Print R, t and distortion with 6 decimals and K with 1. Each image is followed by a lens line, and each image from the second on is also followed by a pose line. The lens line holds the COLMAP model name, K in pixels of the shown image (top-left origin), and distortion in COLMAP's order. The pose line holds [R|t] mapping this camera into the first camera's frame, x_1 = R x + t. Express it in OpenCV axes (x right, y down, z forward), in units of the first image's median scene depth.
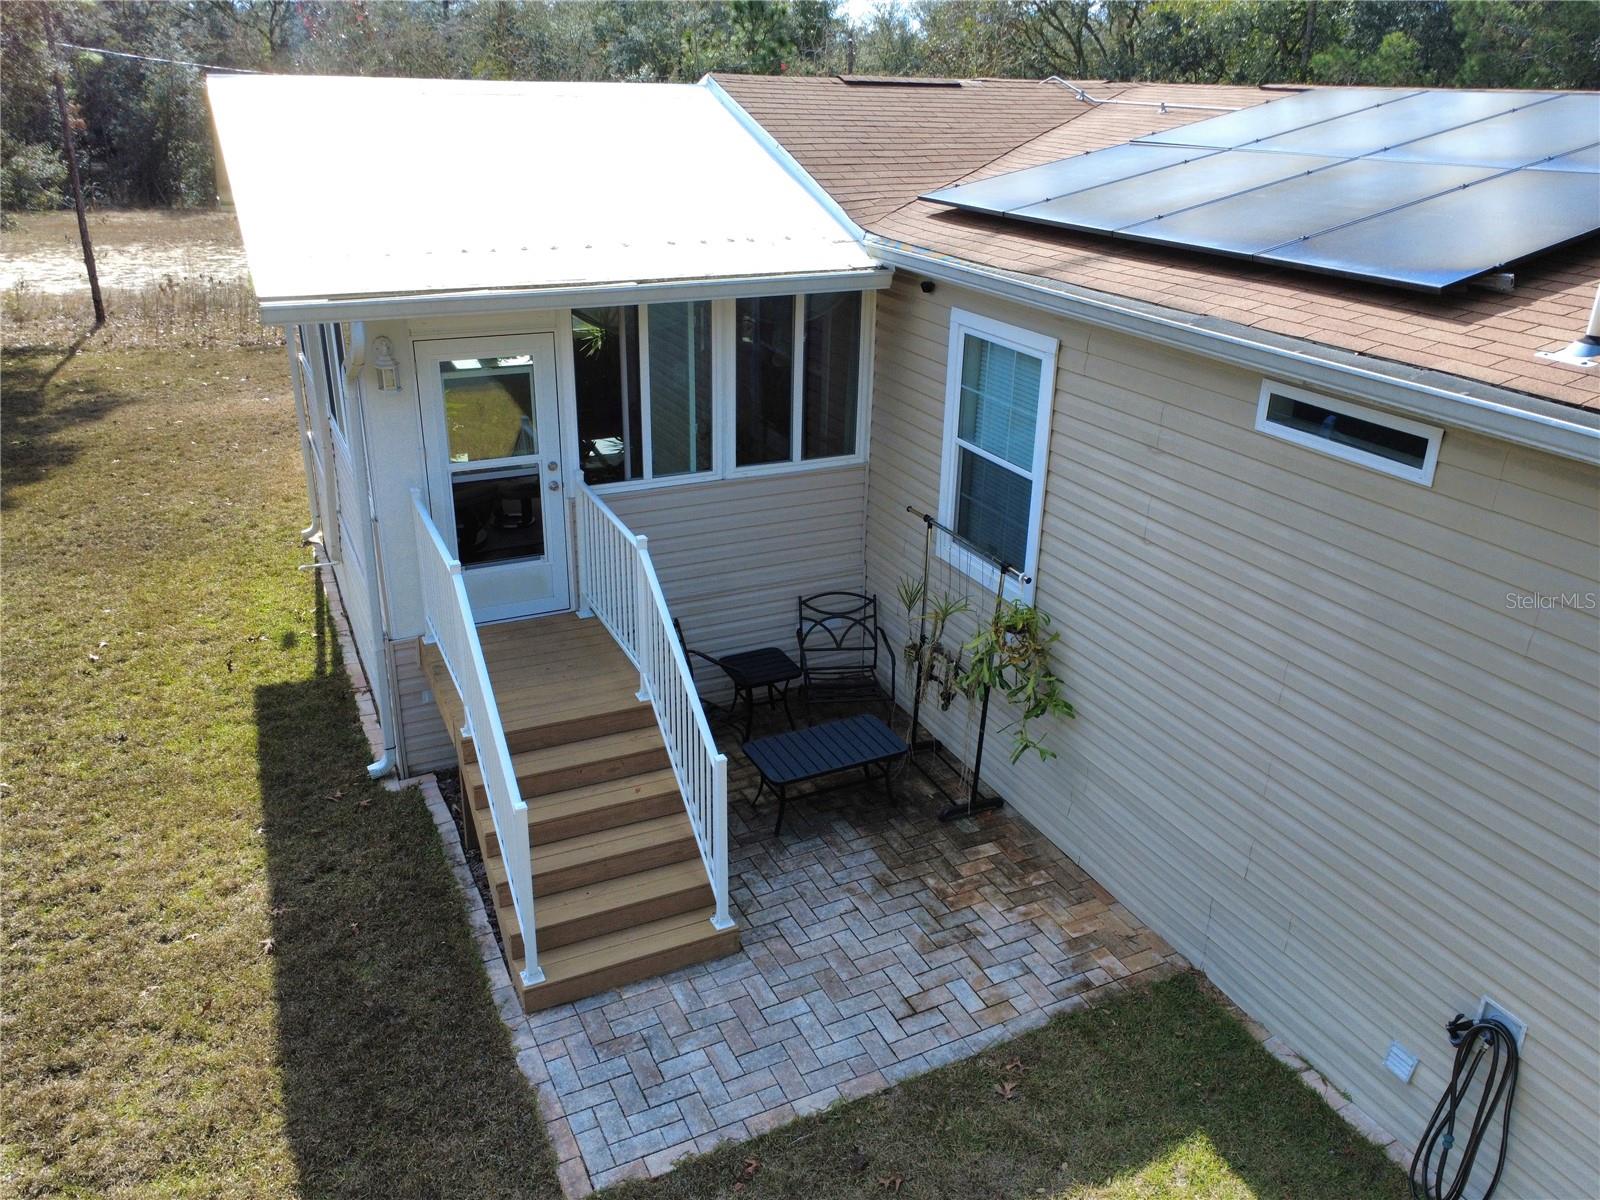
lens RADIAL K [[1200.2, 0, 778.7], [0, 1200.2, 599.0], [0, 0, 1]] dist [0.006798, -0.001397]
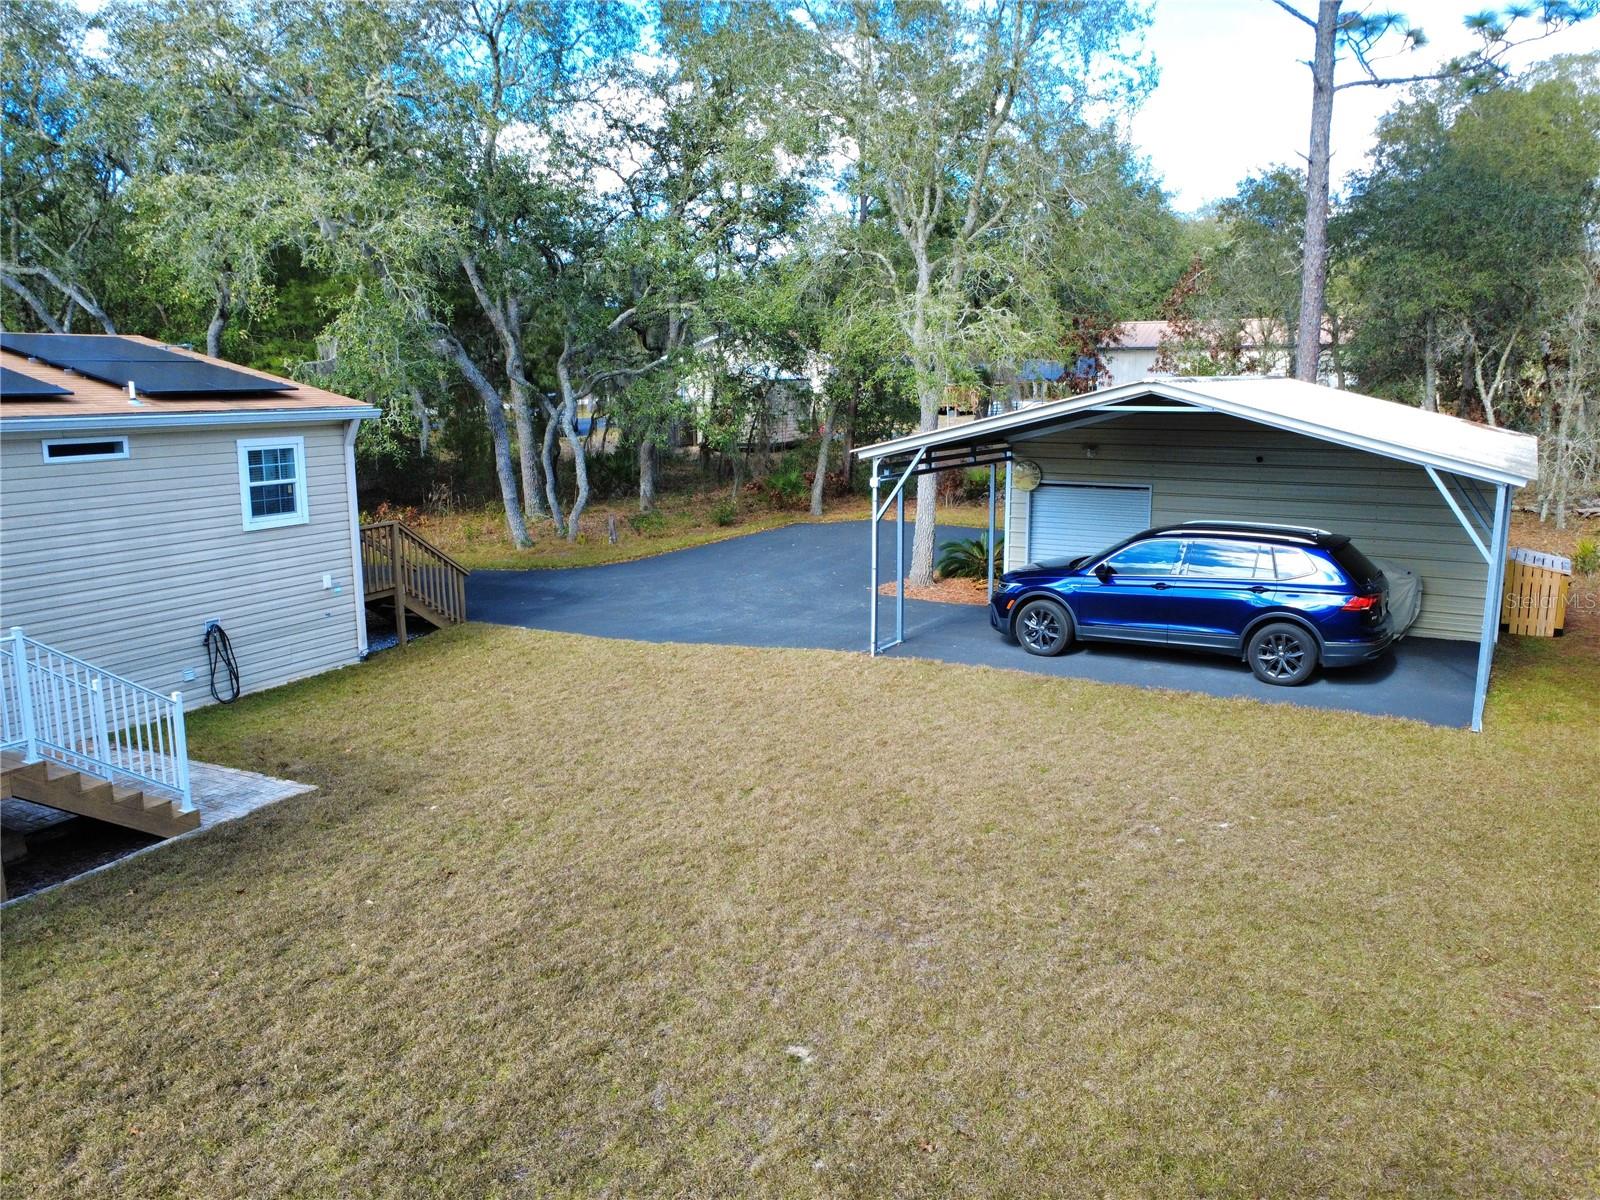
lens RADIAL K [[1200.2, 0, 778.7], [0, 1200.2, 599.0], [0, 0, 1]] dist [0.006798, -0.001397]
pose [[-0.587092, -0.165039, 0.792518, -1.705349], [0.315591, 0.854876, 0.411812, -0.319328], [-0.745470, 0.491883, -0.449806, 0.855301]]
